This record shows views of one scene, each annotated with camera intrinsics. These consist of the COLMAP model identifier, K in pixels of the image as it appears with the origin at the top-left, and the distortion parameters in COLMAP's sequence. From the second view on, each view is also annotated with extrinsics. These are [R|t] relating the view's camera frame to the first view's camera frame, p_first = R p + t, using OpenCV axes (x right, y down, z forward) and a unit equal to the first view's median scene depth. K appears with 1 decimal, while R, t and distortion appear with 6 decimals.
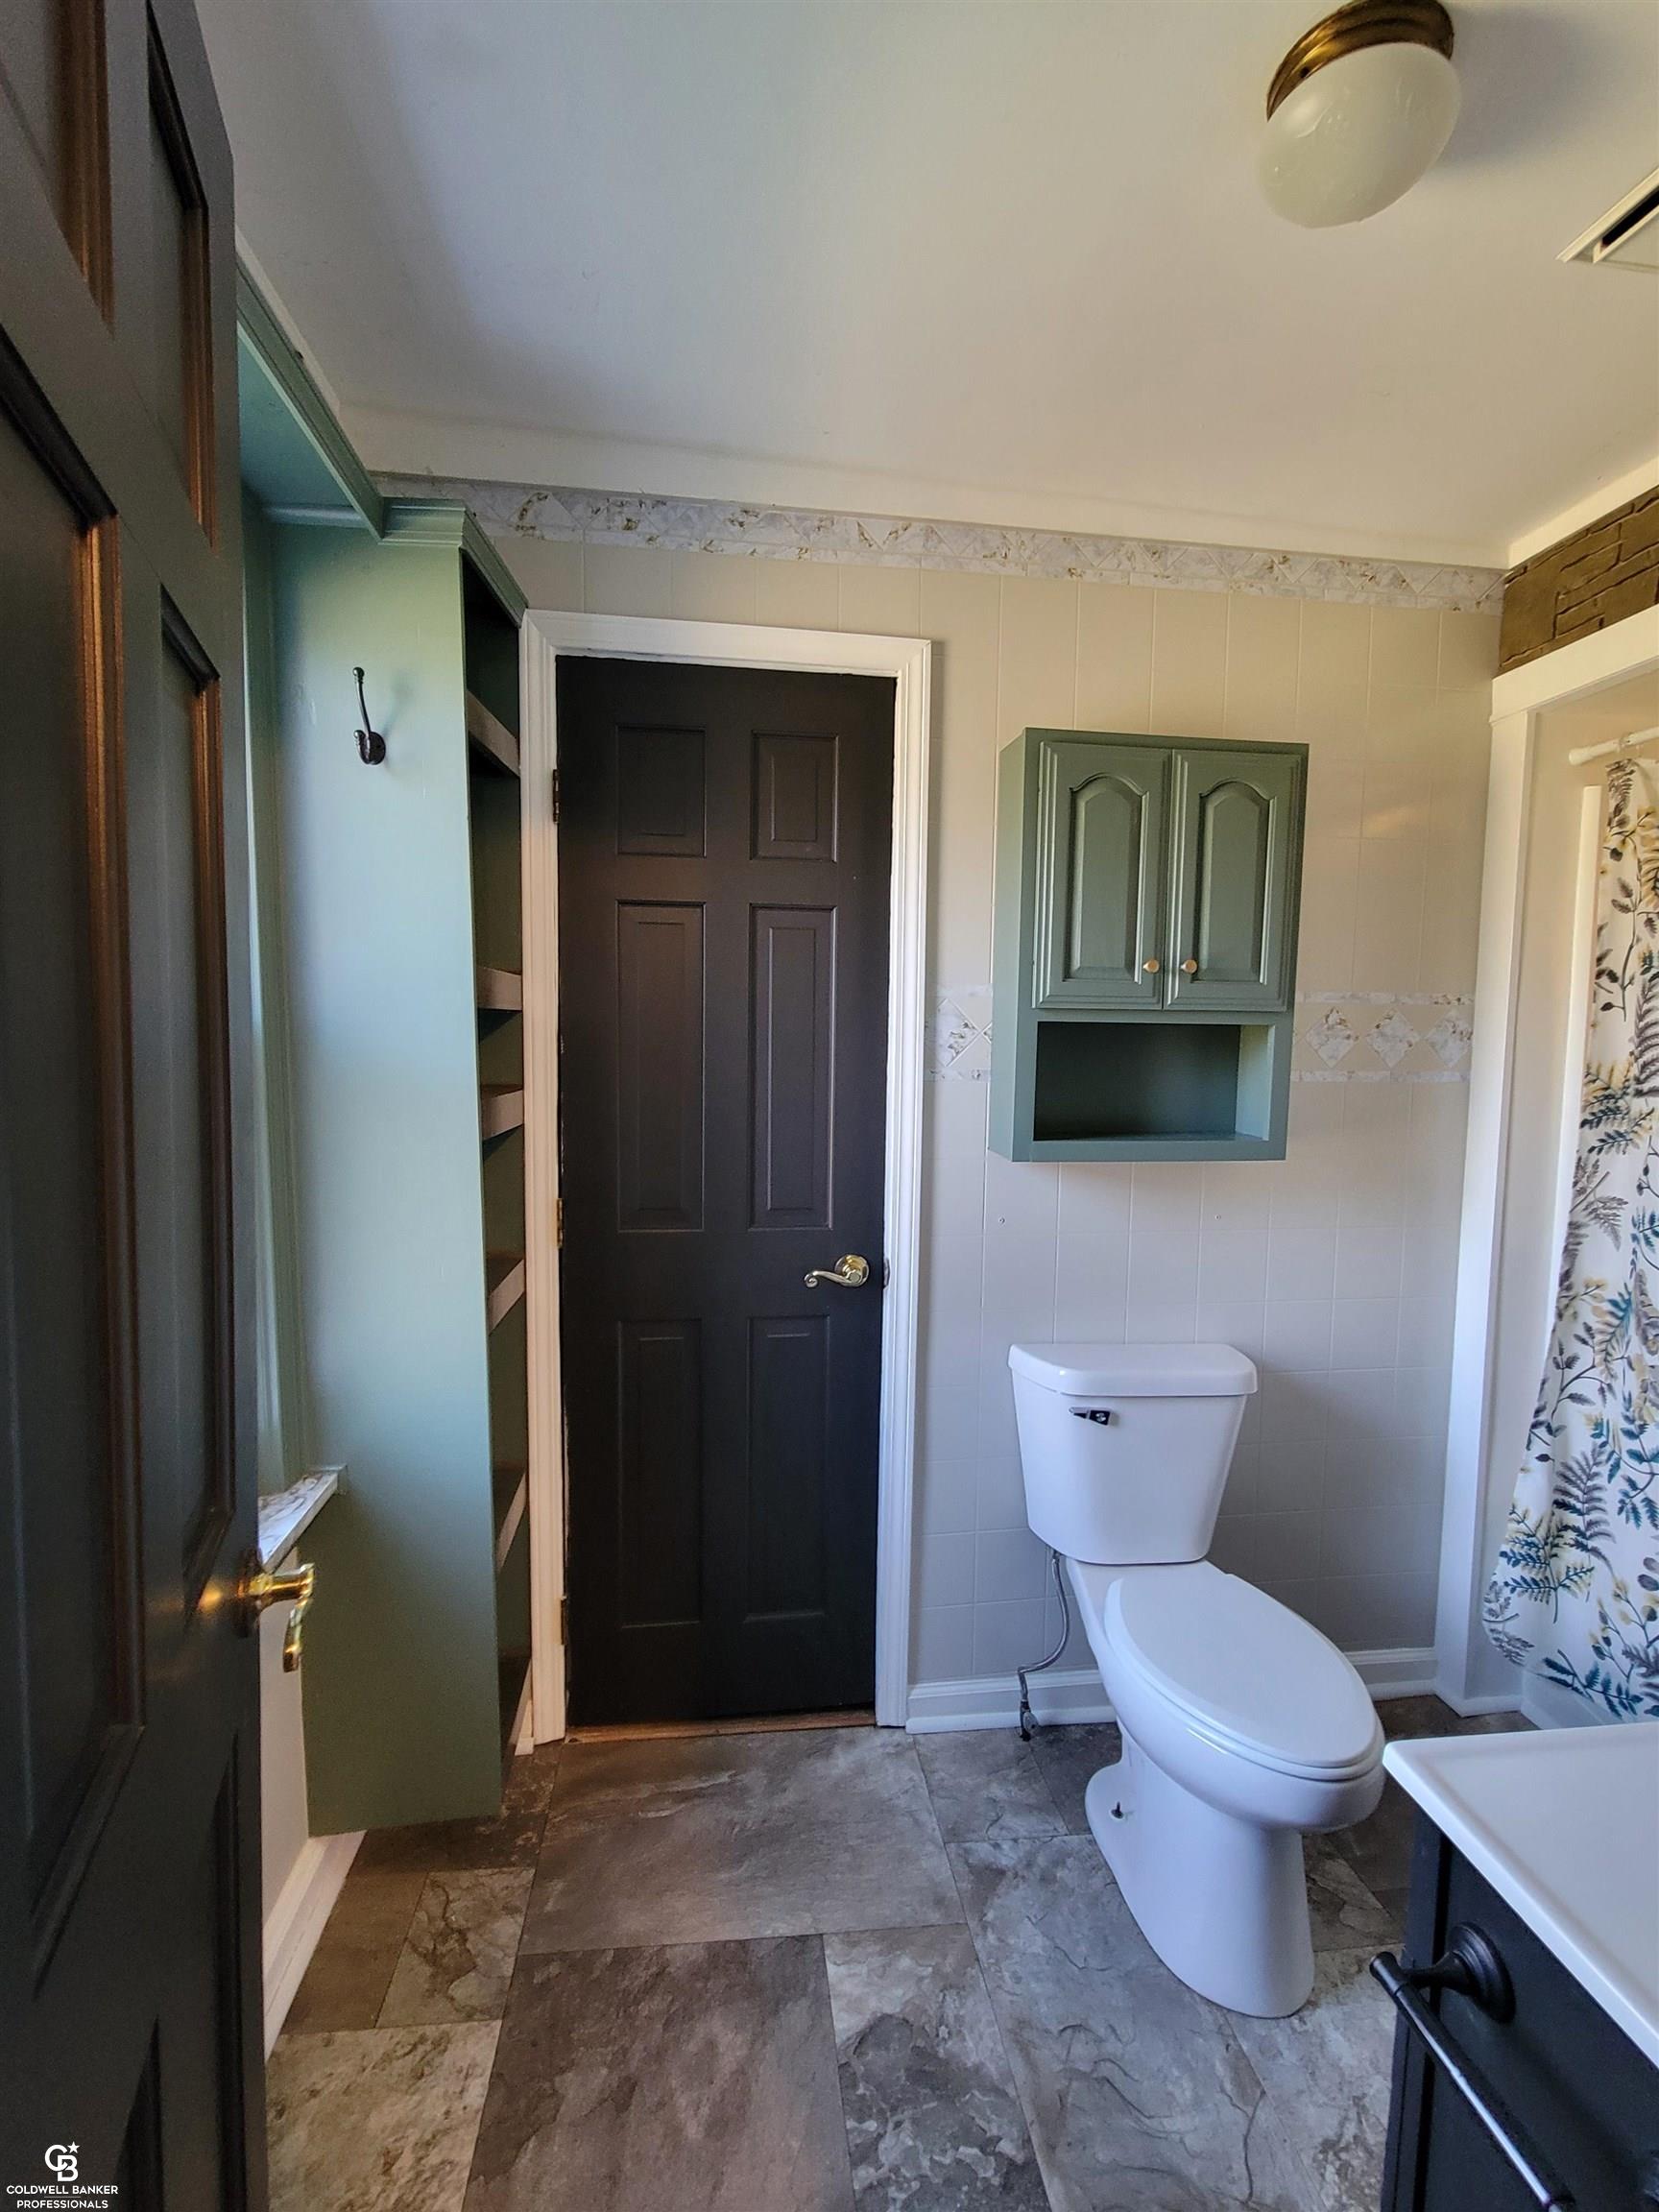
lens RADIAL K [[967.5, 0, 840.0], [0, 967.5, 1109.3], [0, 0, 1]] dist [-0.006103, -0.001116]
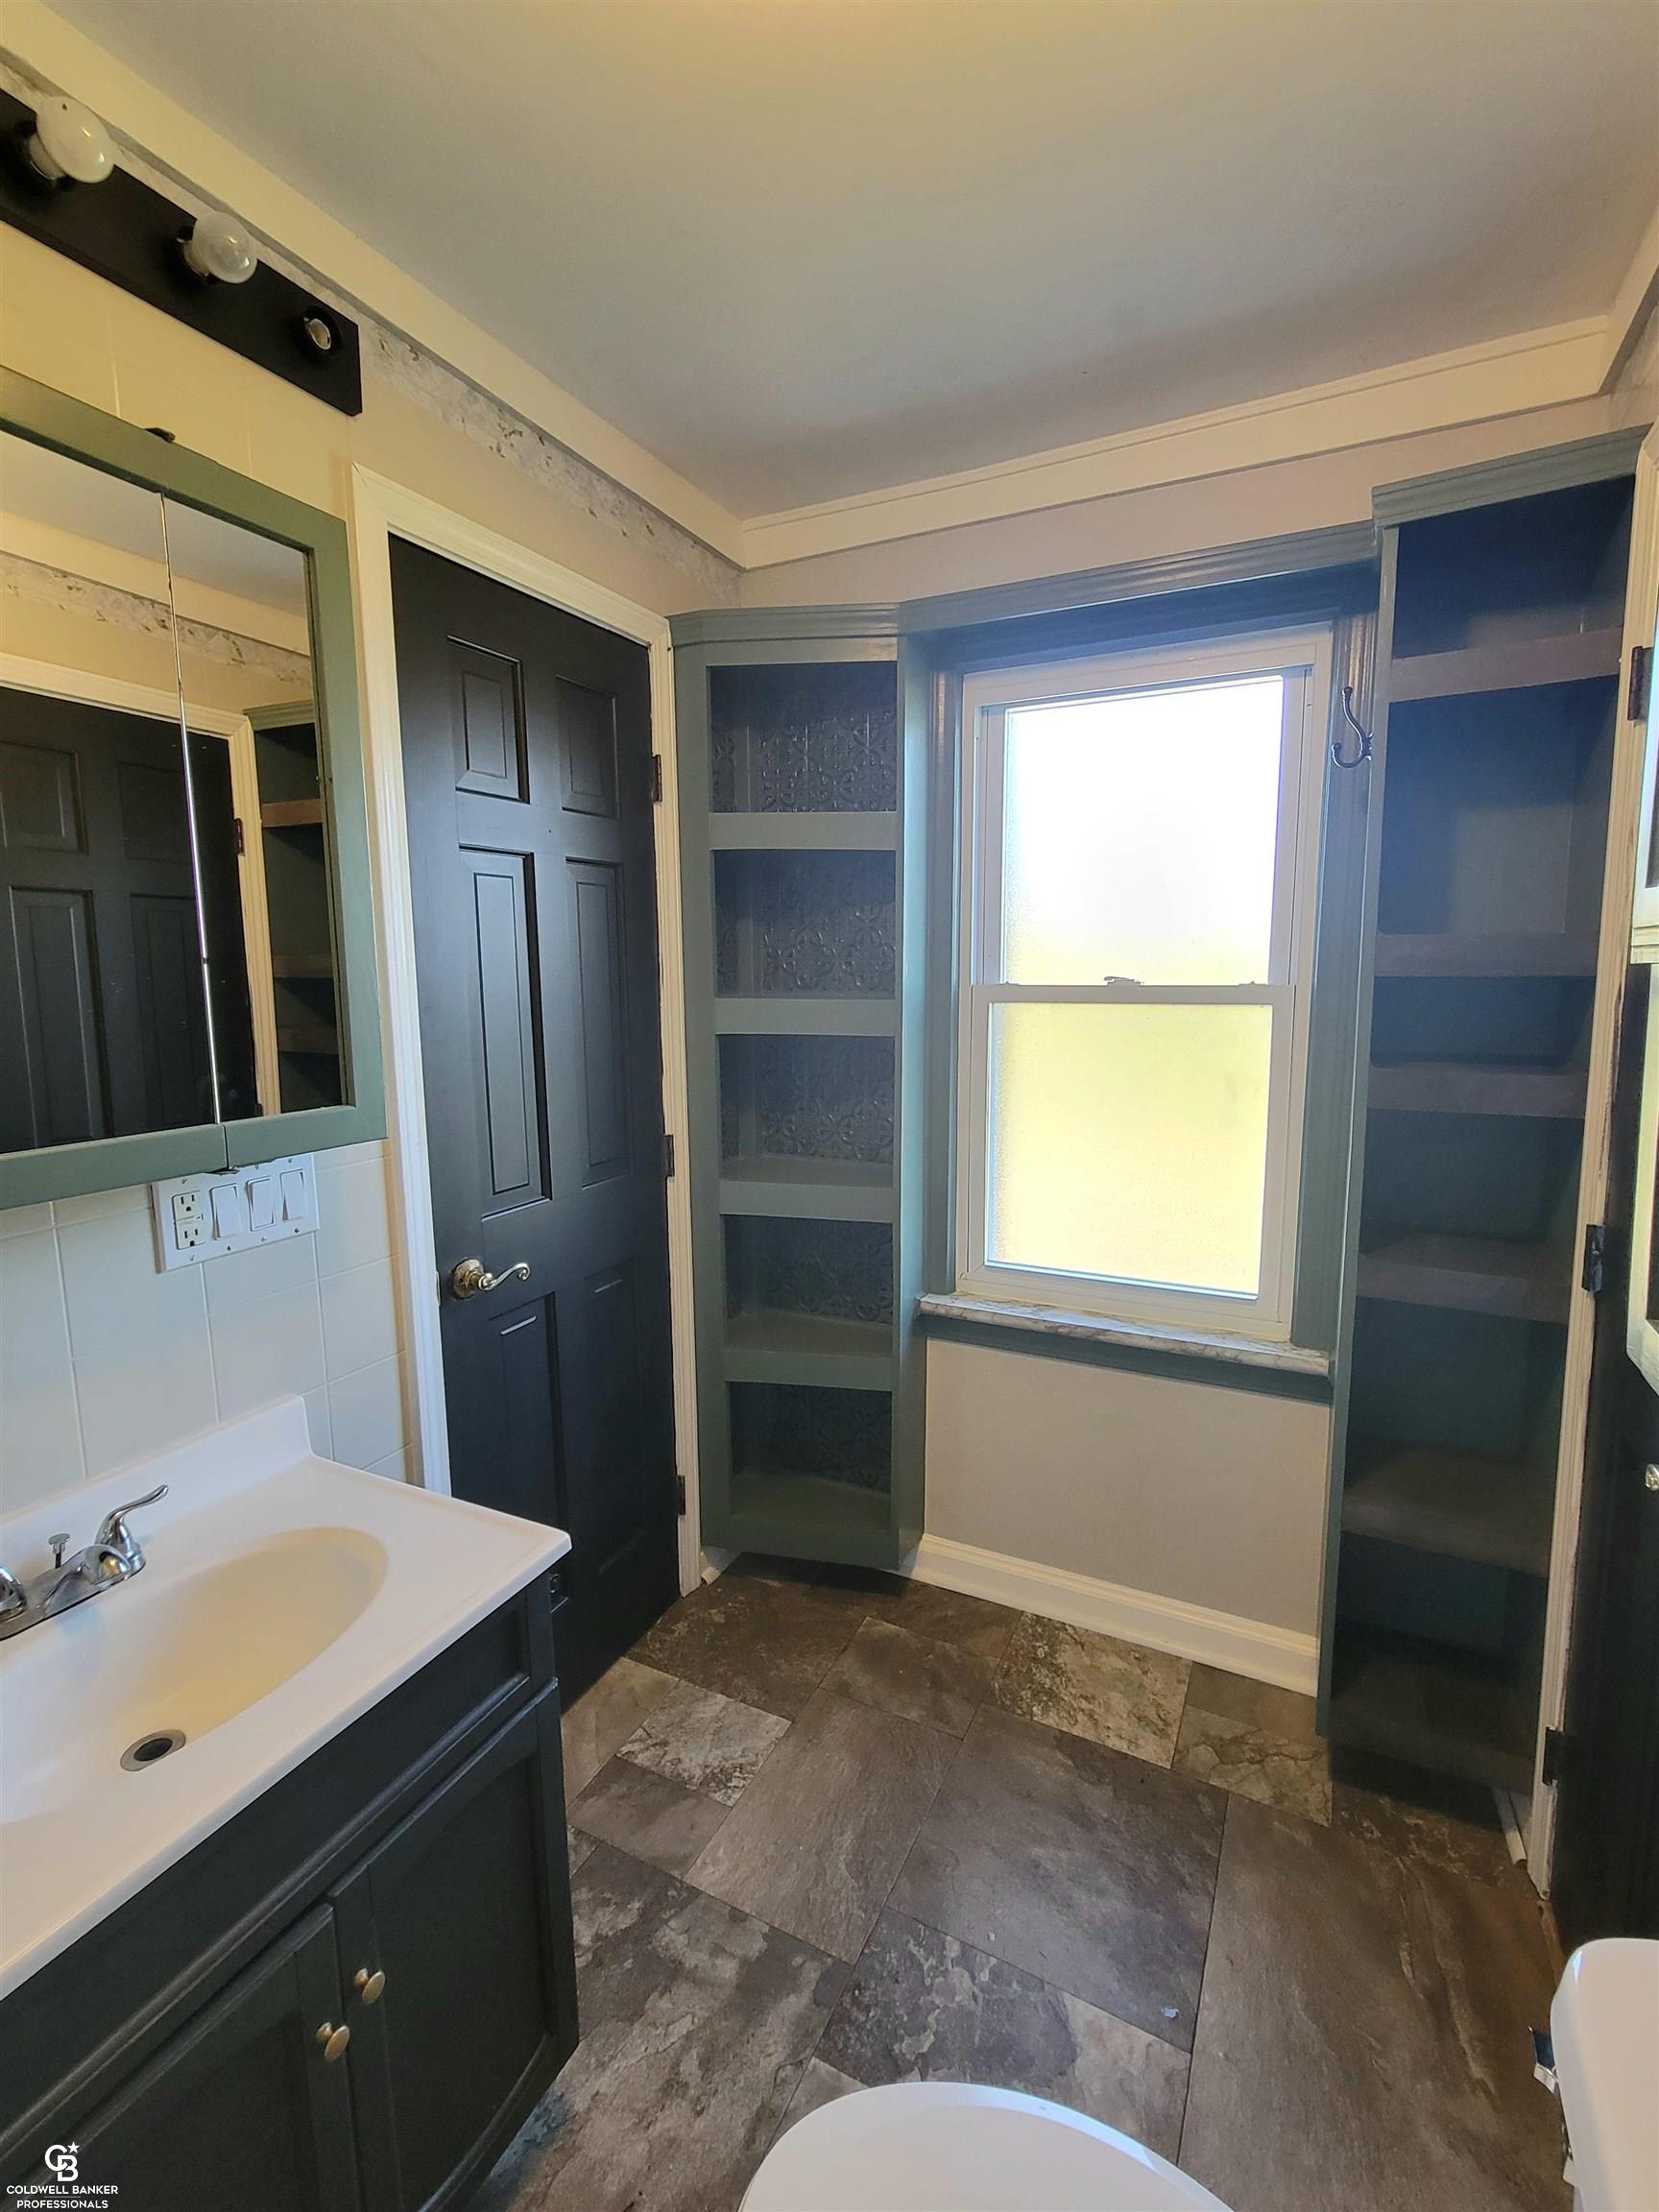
lens RADIAL K [[967.5, 0, 839.2], [0, 967.5, 1095.3], [0, 0, 1]] dist [-0.006103, -0.001116]
pose [[-0.559984, 0.094780, -0.823064, 0.899900], [-0.066882, 0.985021, 0.158935, -0.121551], [0.825799, 0.144050, -0.545257, 1.242185]]
